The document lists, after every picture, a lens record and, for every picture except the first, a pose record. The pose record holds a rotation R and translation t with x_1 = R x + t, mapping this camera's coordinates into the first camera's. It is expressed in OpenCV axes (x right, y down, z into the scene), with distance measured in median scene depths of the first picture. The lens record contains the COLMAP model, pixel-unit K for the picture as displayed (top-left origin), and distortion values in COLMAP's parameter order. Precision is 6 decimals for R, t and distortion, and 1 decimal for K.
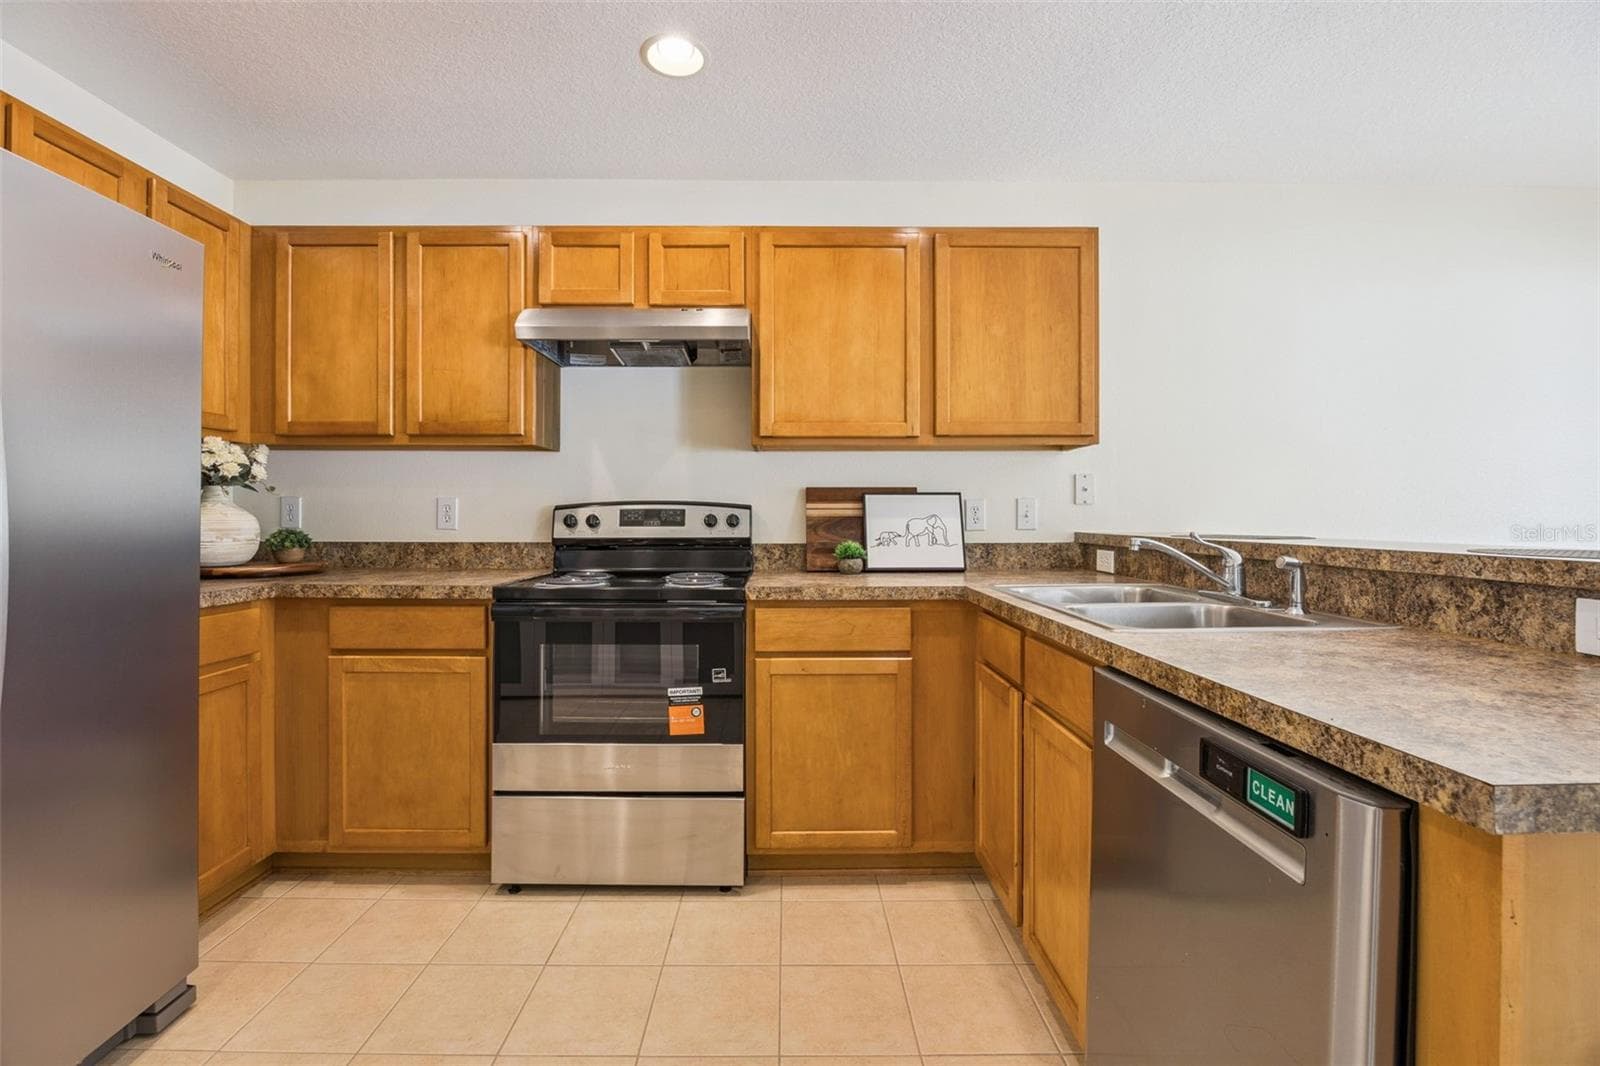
lens RADIAL K [[701.2, 0, 789.5], [0, 701.2, 519.1], [0, 0, 1]] dist [-0.013634, -0.000062]
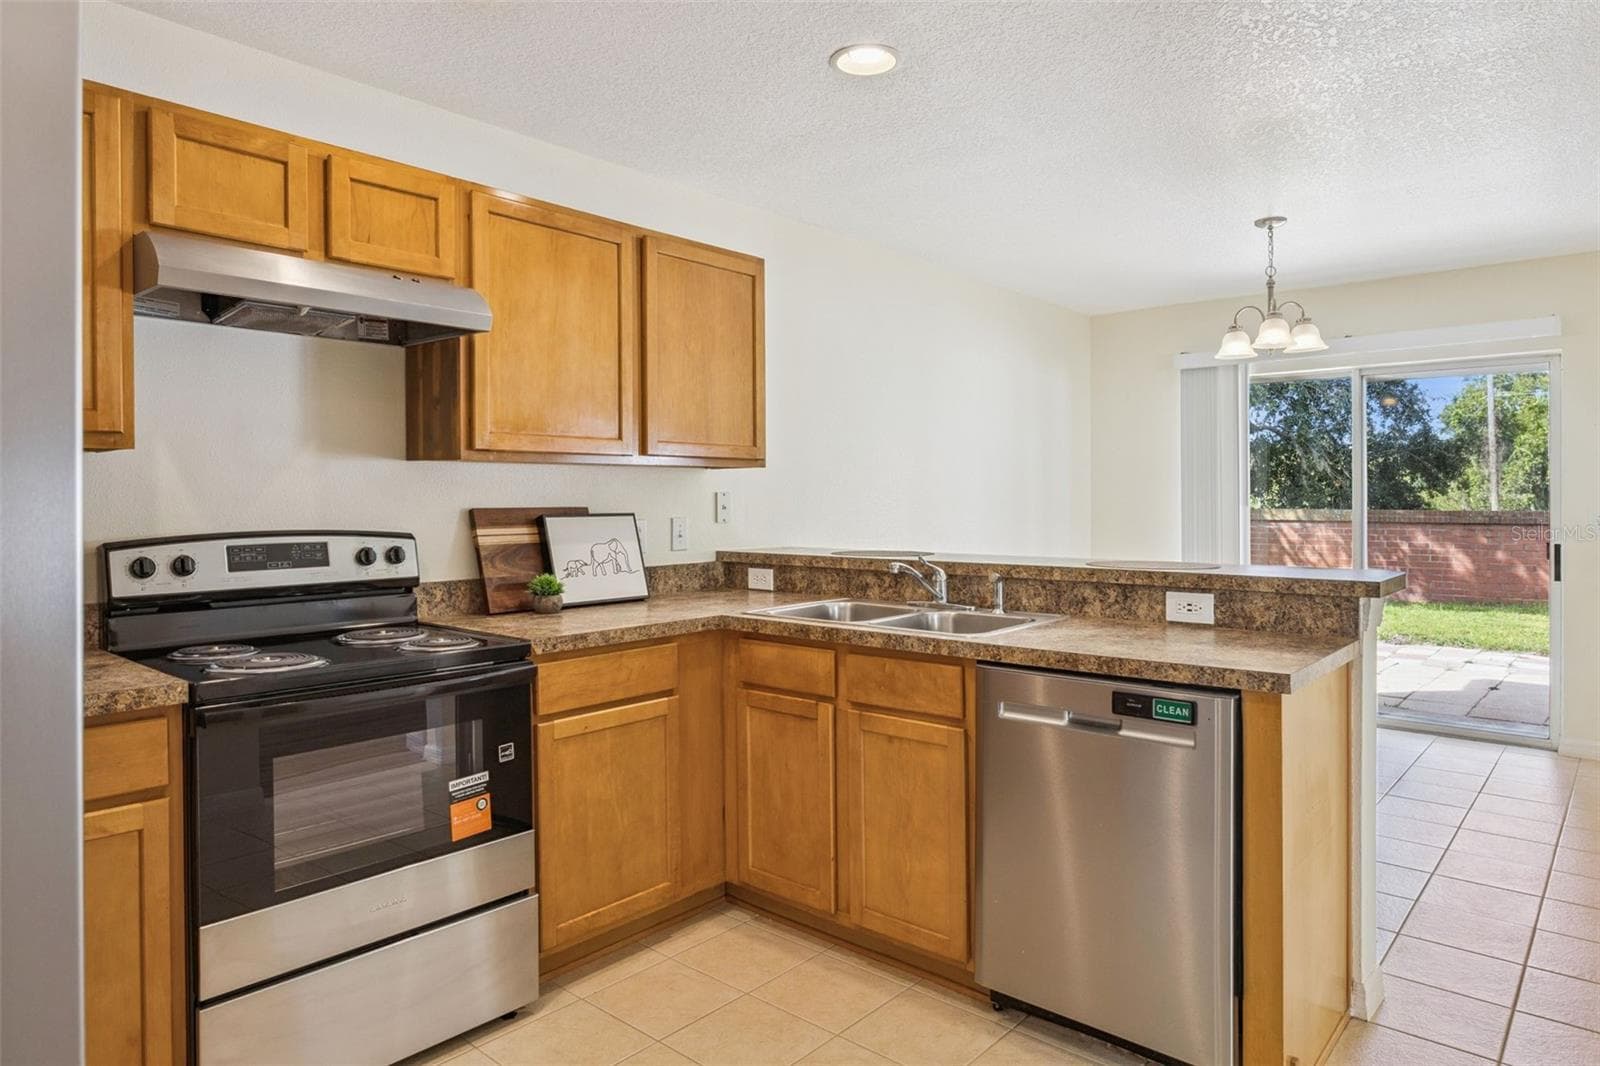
lens RADIAL K [[981.8, 0, 794.7], [0, 981.8, 505.8], [0, 0, 1]] dist [-0.003909, -0.002506]
pose [[0.664415, -0.007563, 0.747325, -0.633596], [0.006740, 0.999969, 0.004128, -0.056713], [-0.747333, 0.002295, 0.664446, -0.004608]]
